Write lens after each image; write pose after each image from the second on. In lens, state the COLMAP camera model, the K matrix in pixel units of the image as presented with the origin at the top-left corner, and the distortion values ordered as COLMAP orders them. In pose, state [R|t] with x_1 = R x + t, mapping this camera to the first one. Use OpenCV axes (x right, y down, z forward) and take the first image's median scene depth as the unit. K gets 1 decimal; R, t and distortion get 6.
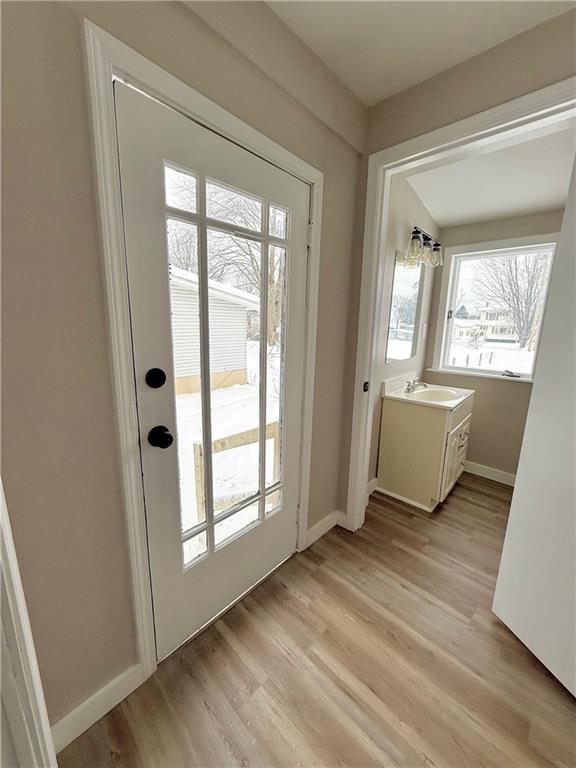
lens RADIAL K [[306.2, 0, 285.9], [0, 306.2, 383.0], [0, 0, 1]] dist [0.002923, 0.000196]
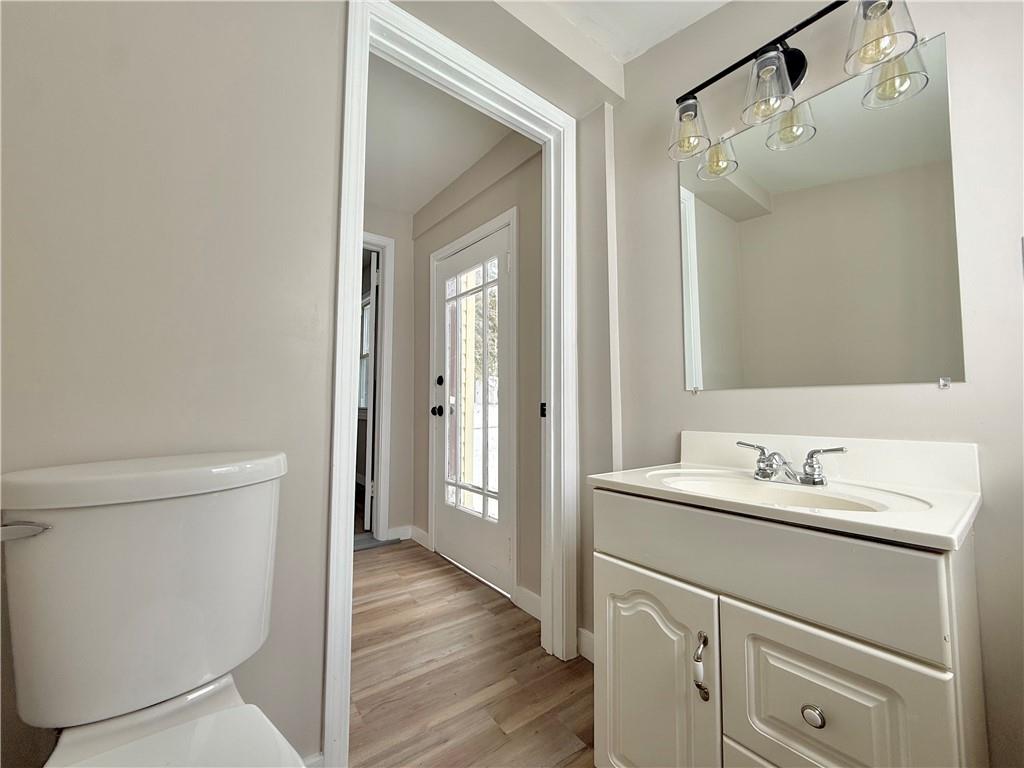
lens RADIAL K [[408.3, 0, 509.7], [0, 408.3, 381.7], [0, 0, 1]] dist [0.002923, 0.000196]
pose [[-0.164405, -0.074658, -0.983564, 1.473328], [-0.204975, 0.977951, -0.039970, 0.002650], [0.964861, 0.195035, -0.176083, 1.312099]]
